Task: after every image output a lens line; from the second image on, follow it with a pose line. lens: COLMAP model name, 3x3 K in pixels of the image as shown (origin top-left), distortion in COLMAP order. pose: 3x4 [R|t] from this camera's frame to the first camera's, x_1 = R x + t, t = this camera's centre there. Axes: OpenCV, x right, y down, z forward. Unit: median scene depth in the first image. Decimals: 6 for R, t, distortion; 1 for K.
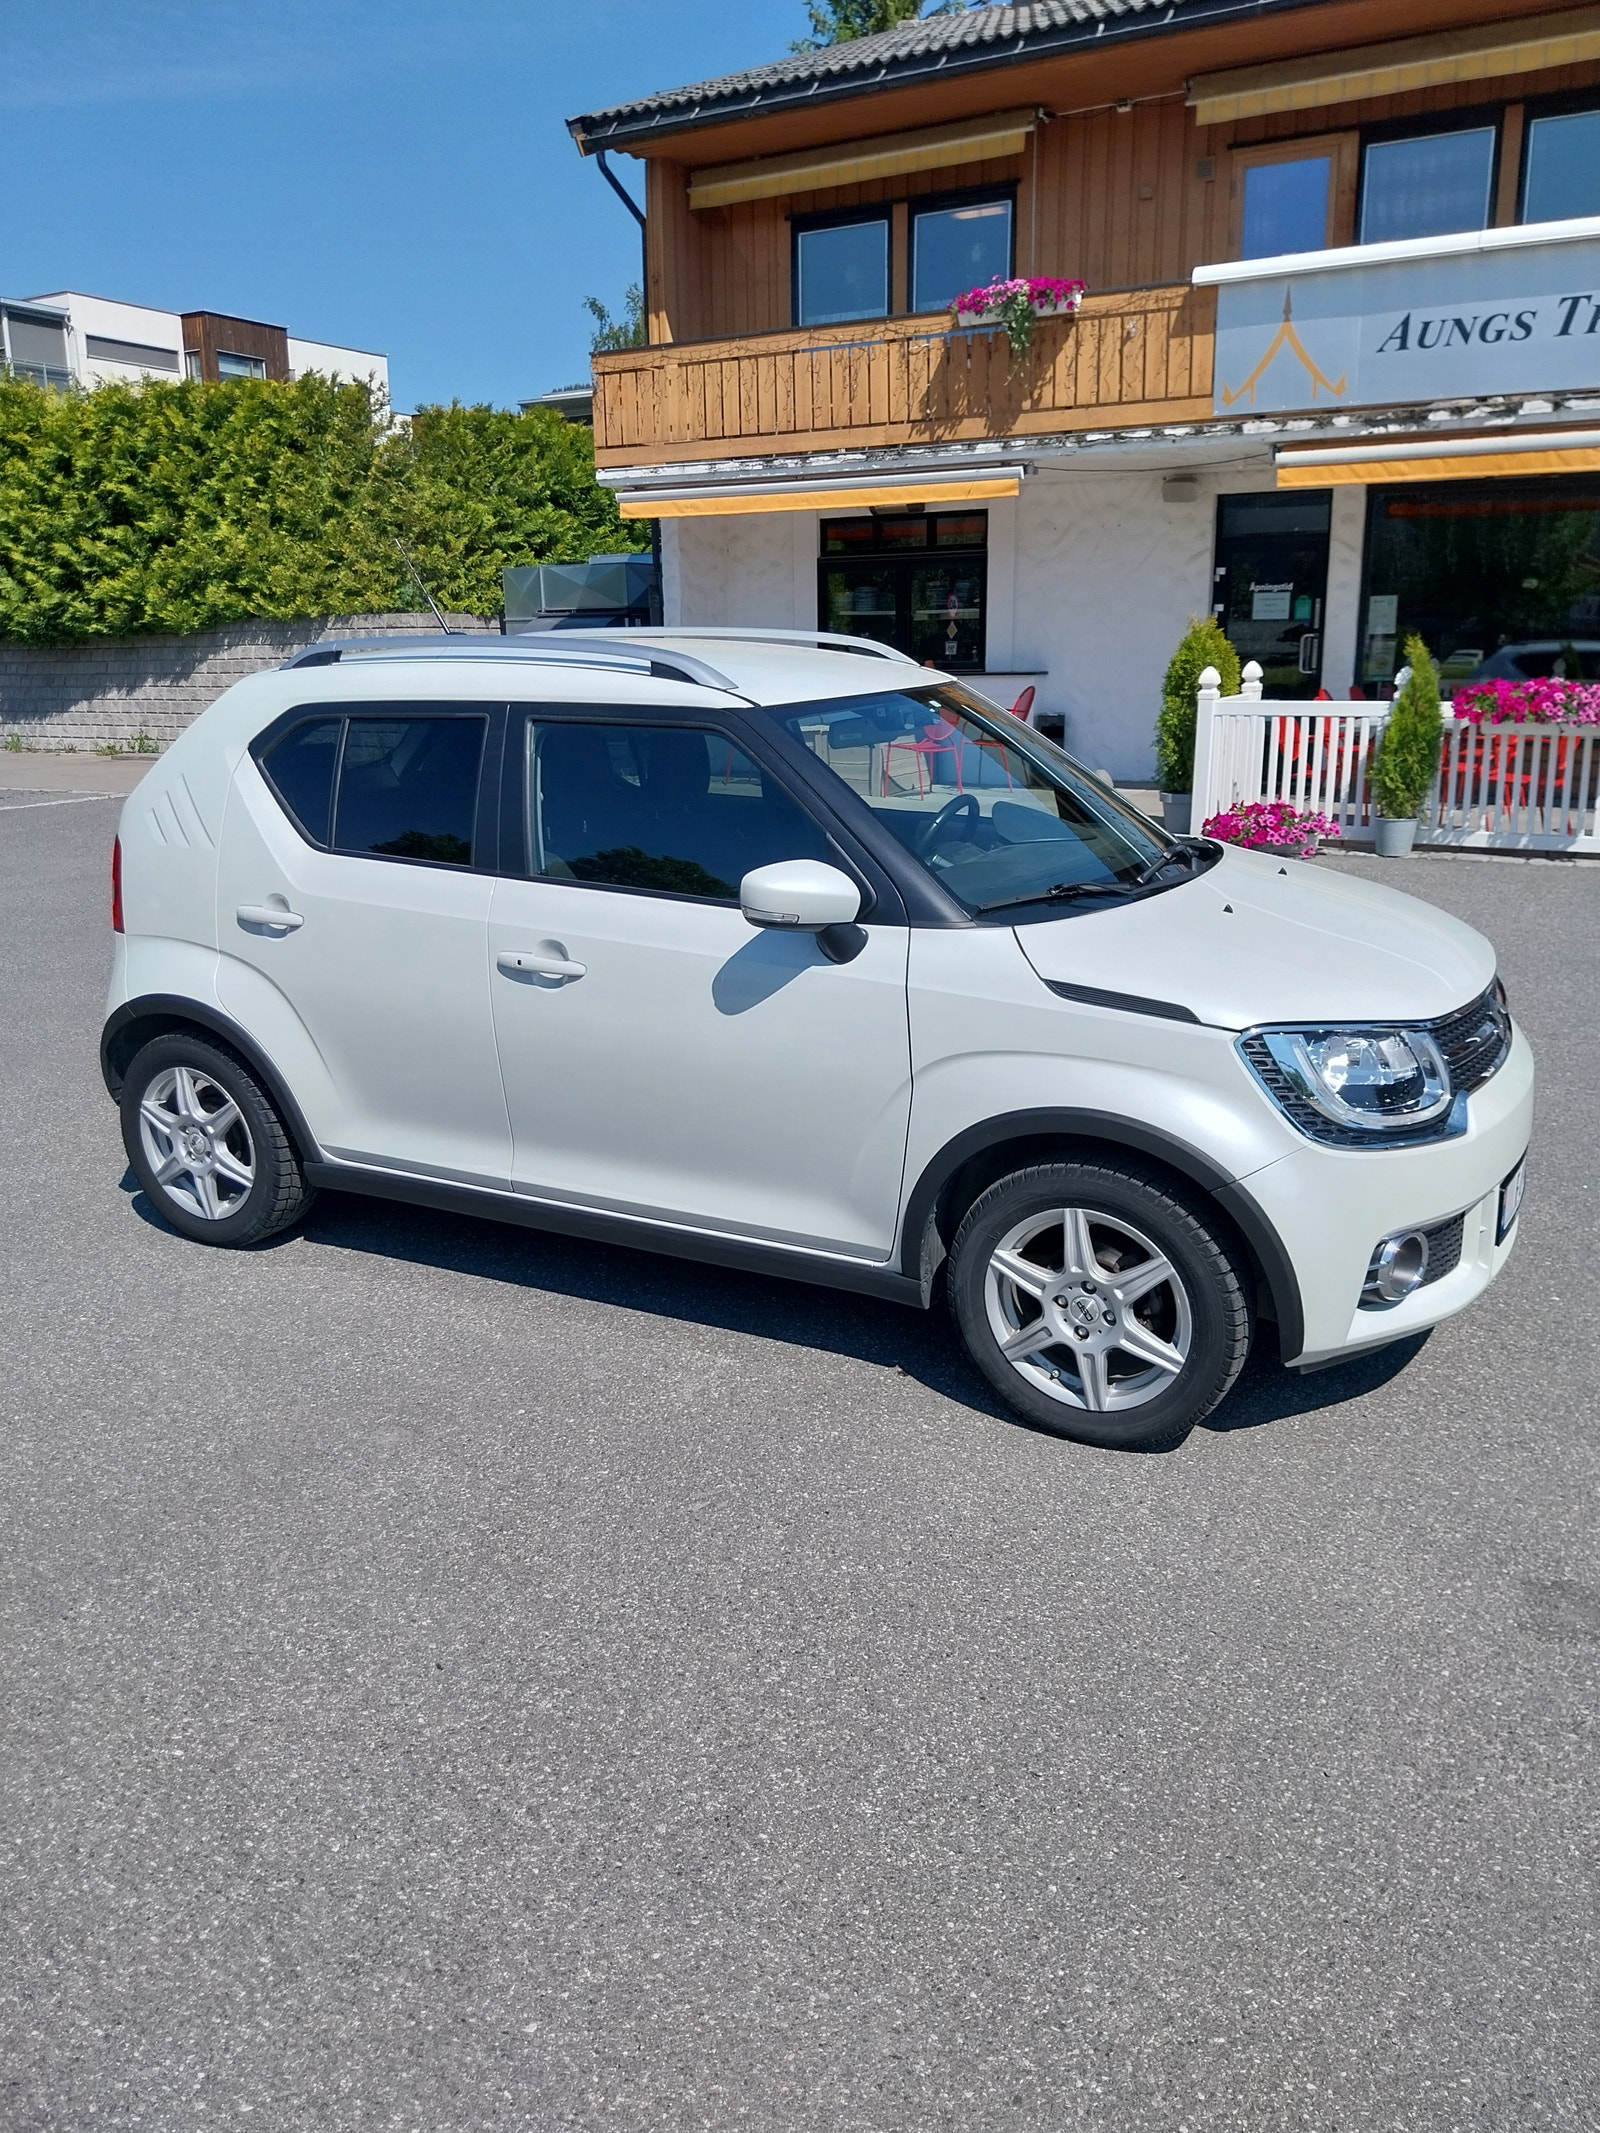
lens RADIAL K [[1646.8, 0, 814.0], [0, 1646.8, 1052.0], [0, 0, 1]] dist [0.005843, -0.016931]
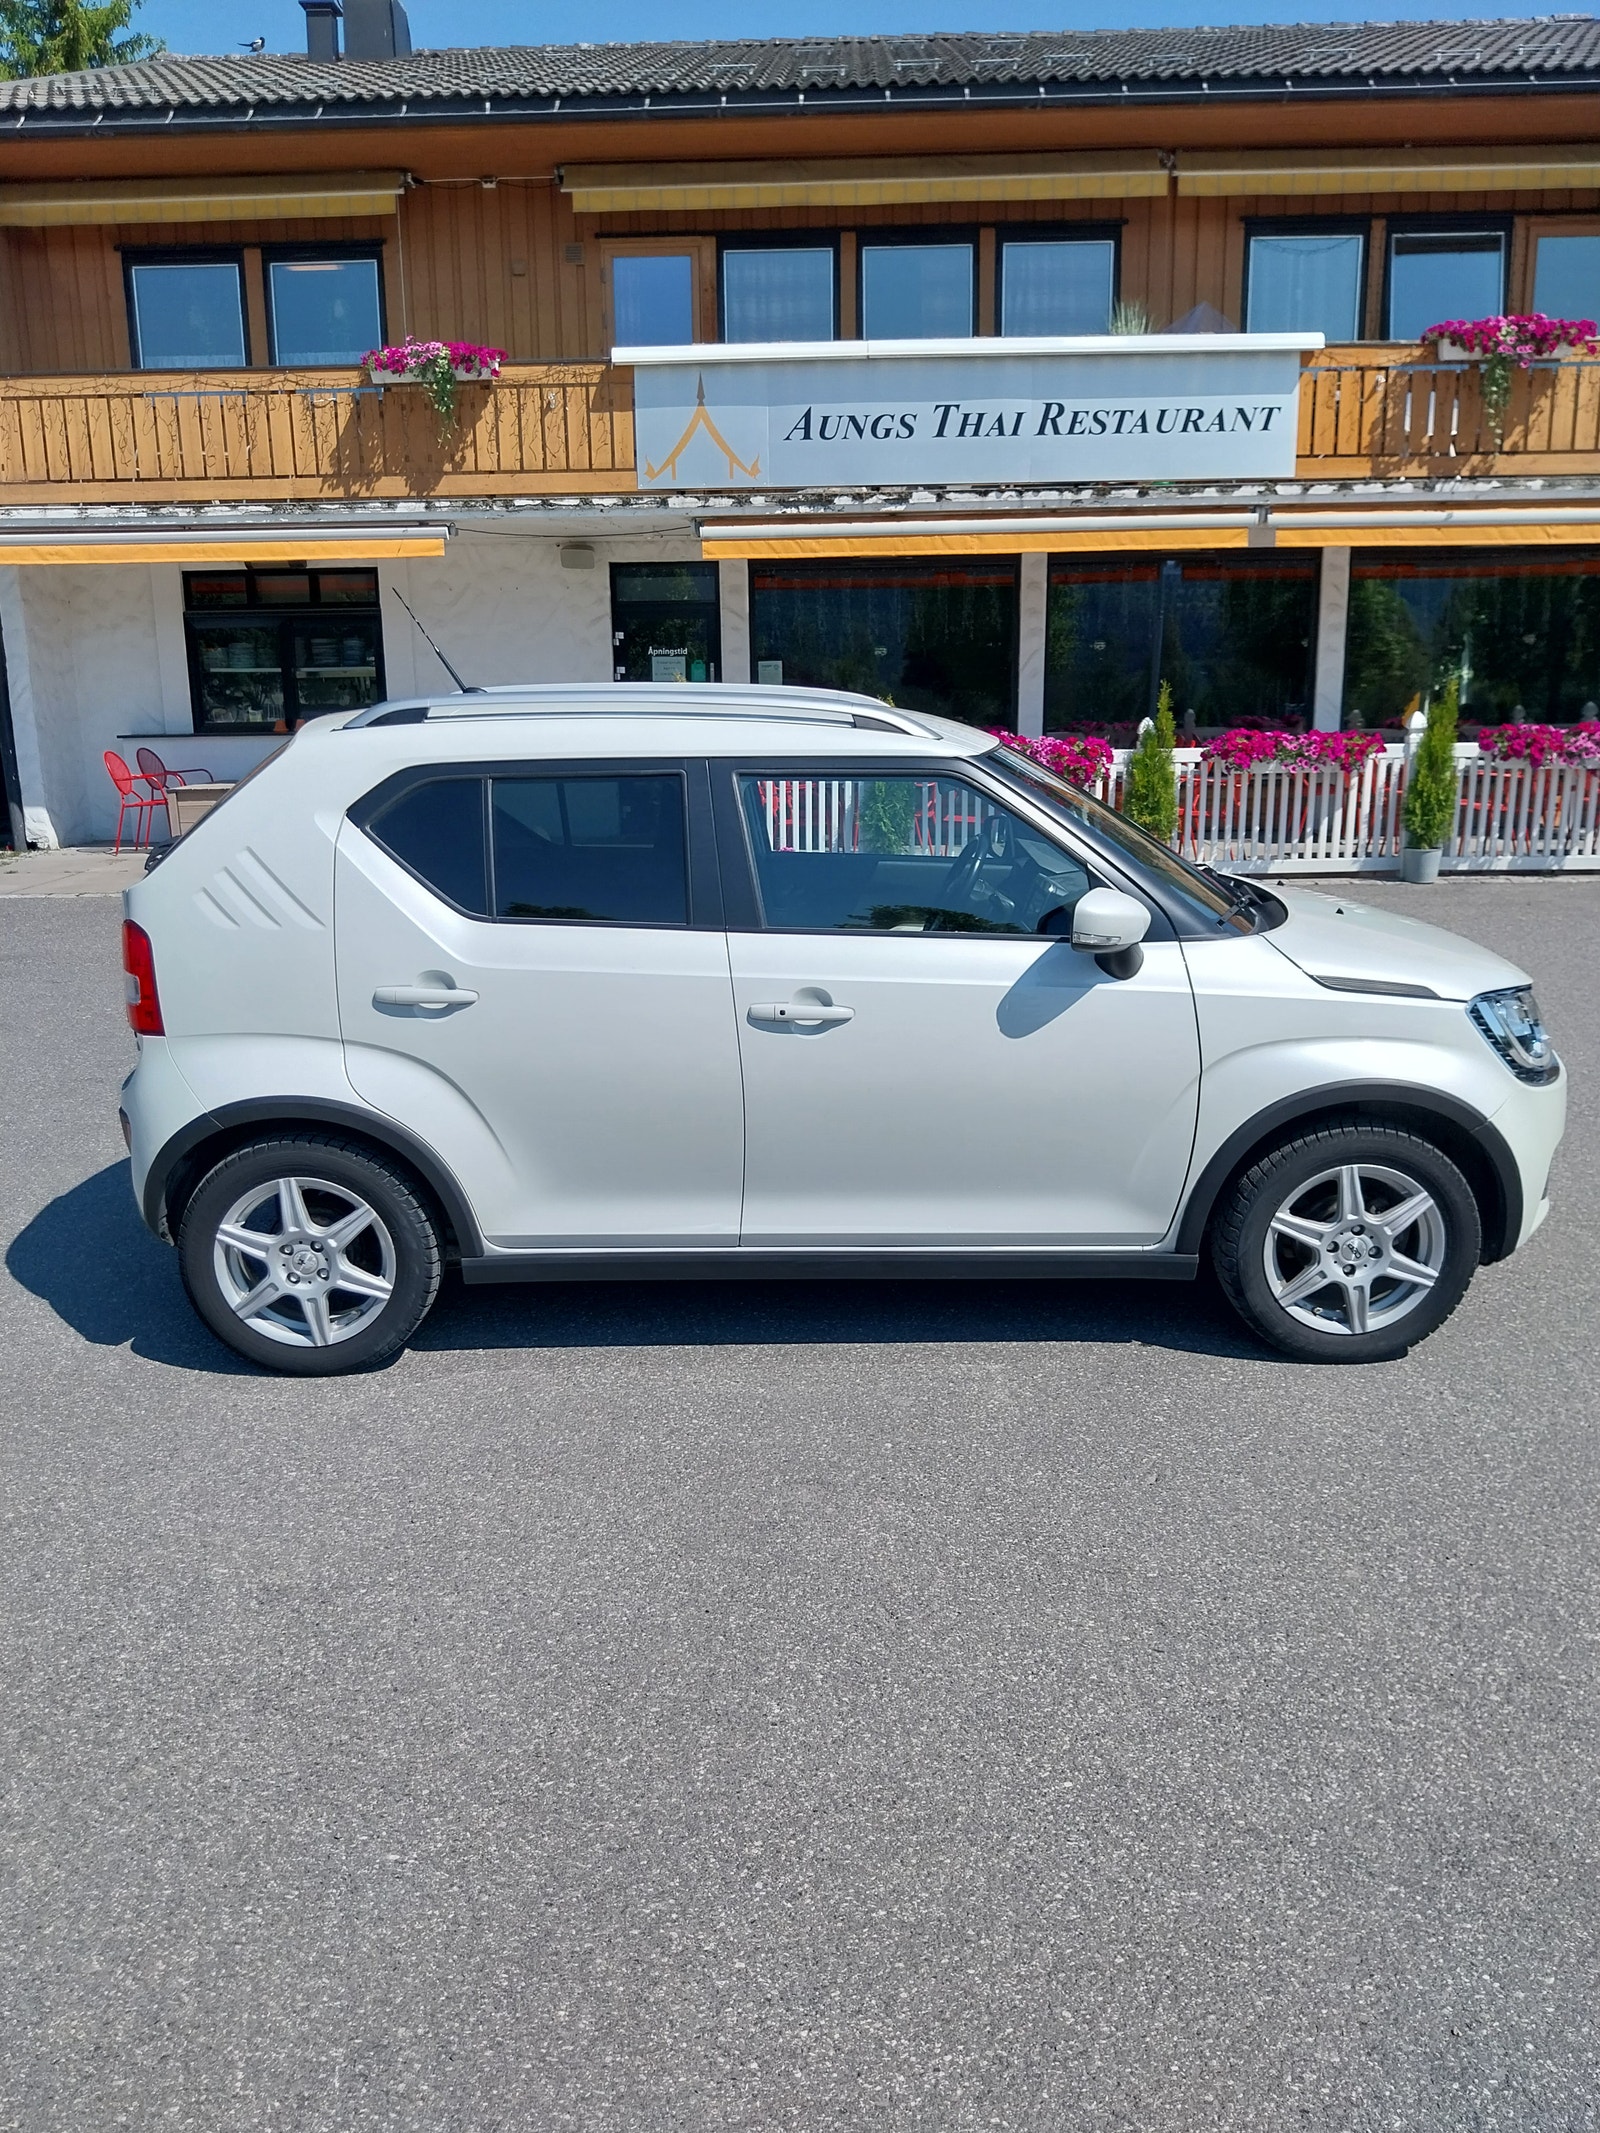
lens RADIAL K [[1646.8, 0, 795.2], [0, 1646.8, 1072.9], [0, 0, 1]] dist [0.005843, -0.016931]
pose [[0.878350, -0.108099, 0.465635, -0.209508], [0.119075, 0.992868, 0.005881, -0.007342], [-0.462950, 0.050280, 0.884957, 0.035179]]
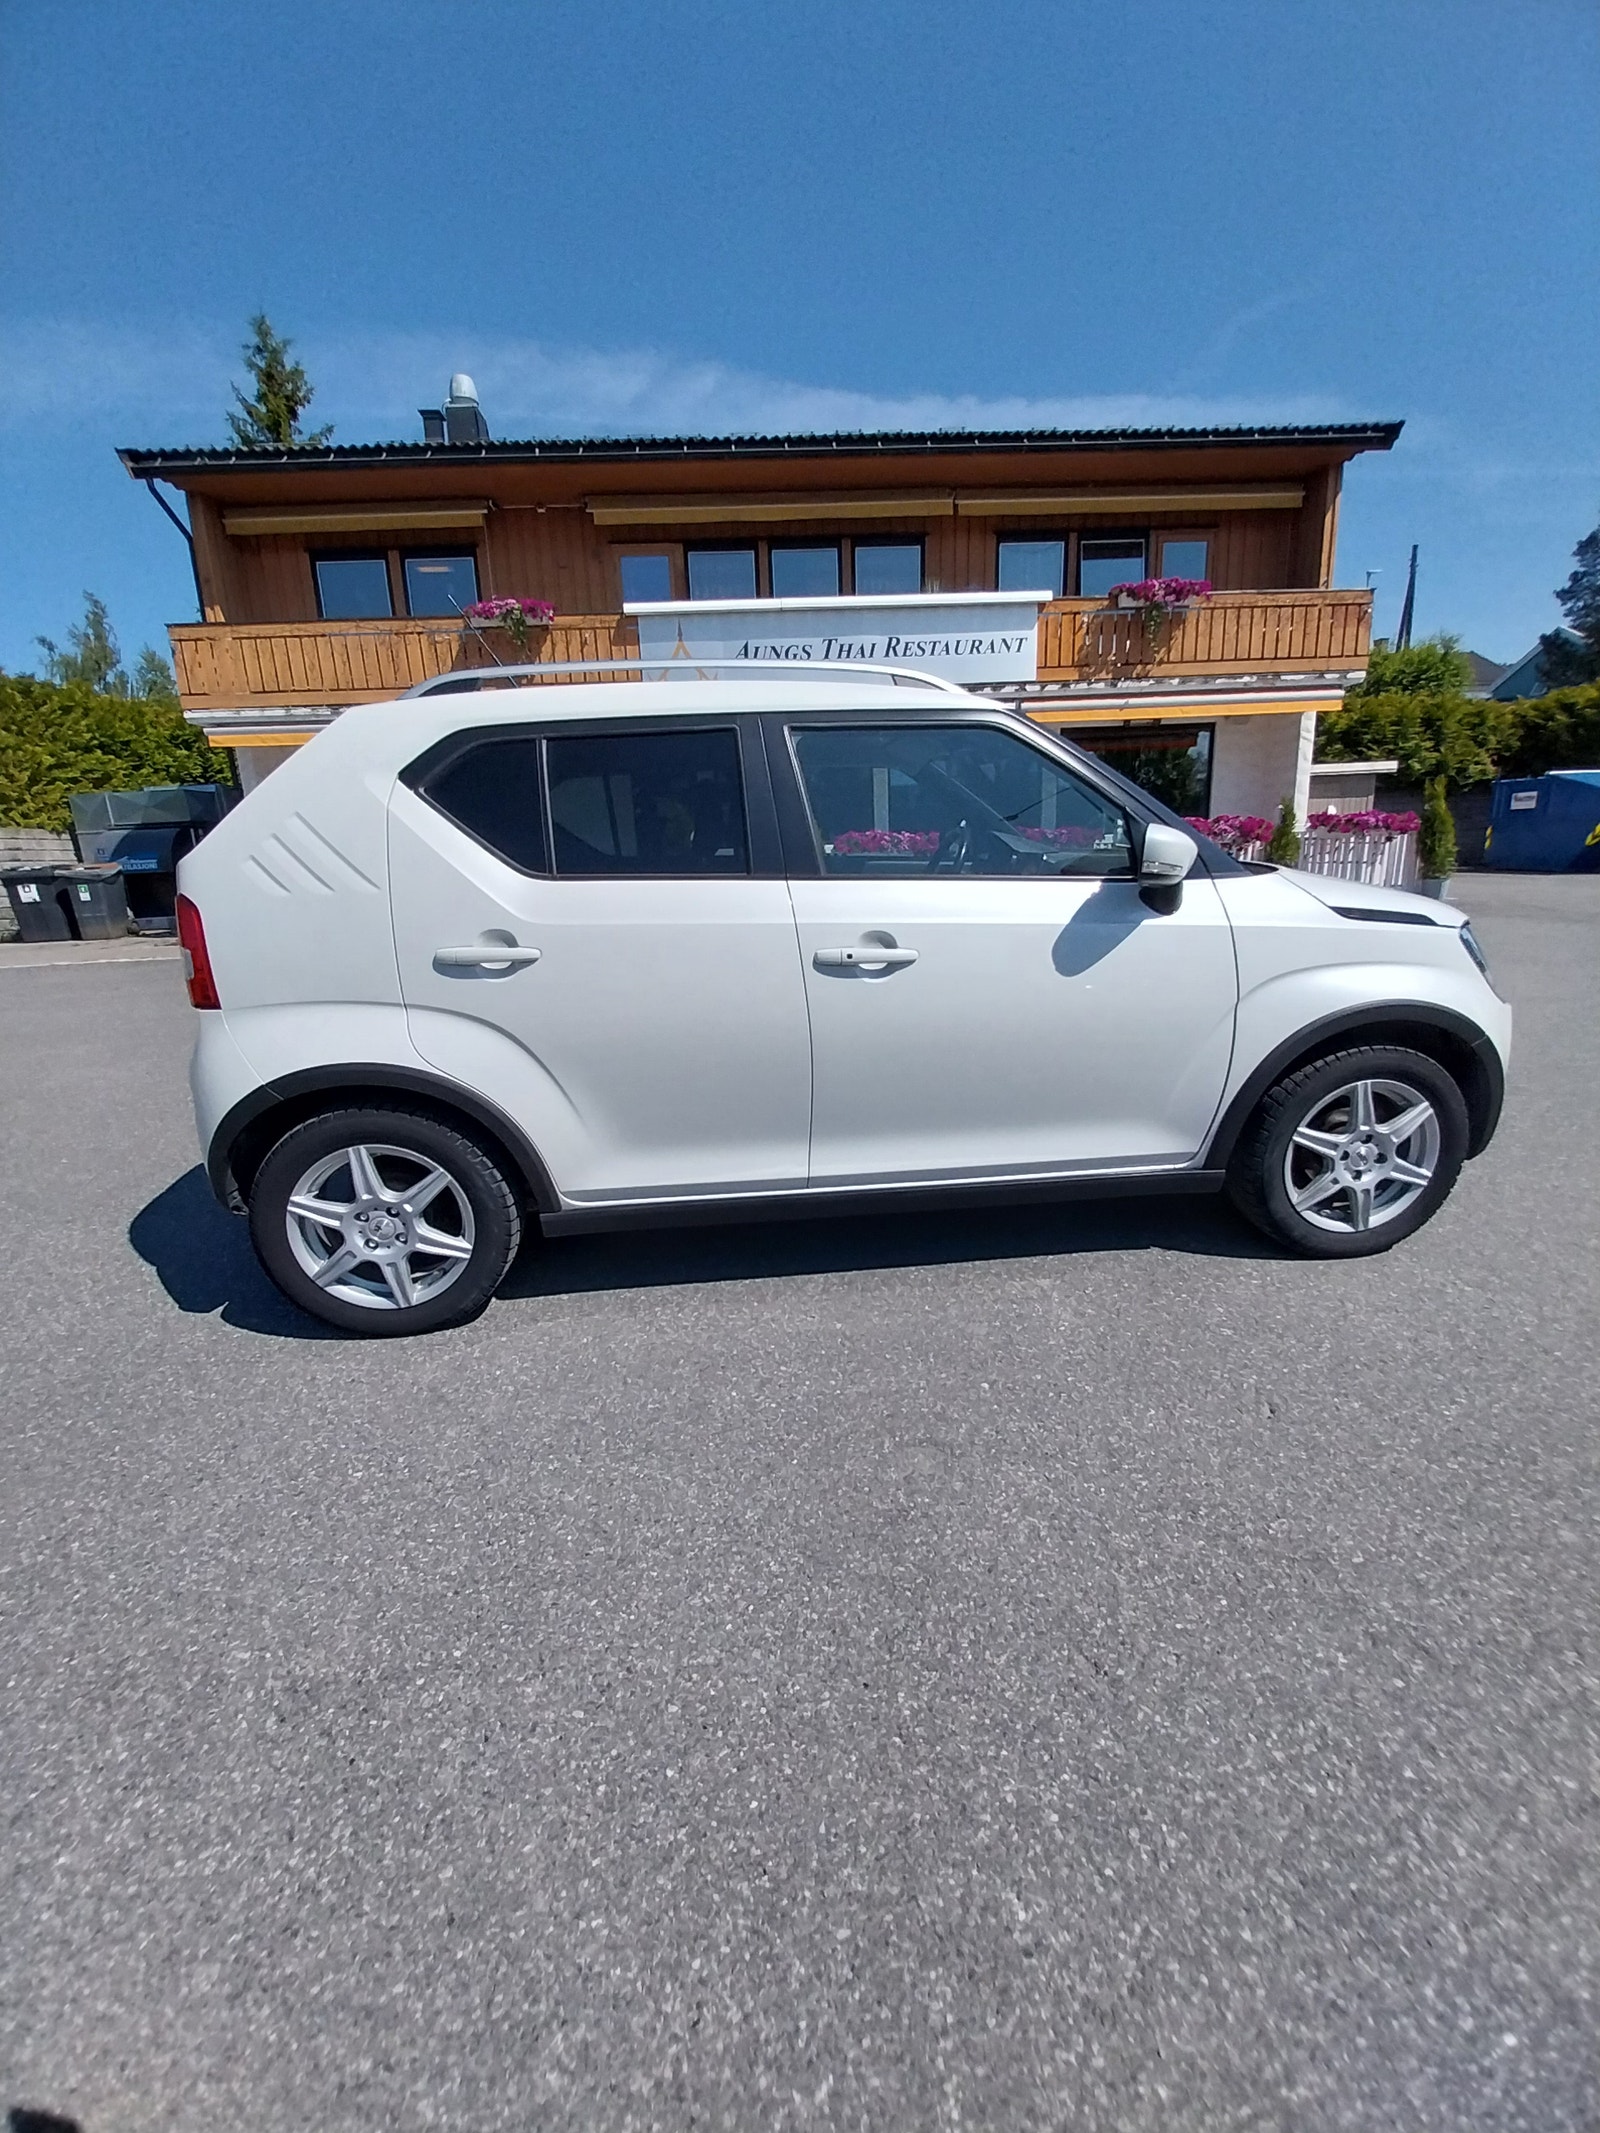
lens RADIAL K [[850.8, 0, 801.4], [0, 850.8, 1062.4], [0, 0, 1]] dist [0.008413, -0.008764]
pose [[0.831962, -0.154800, 0.532801, -0.160668], [0.164101, 0.985980, 0.030226, -0.003645], [-0.530010, 0.062286, 0.845701, 0.186972]]
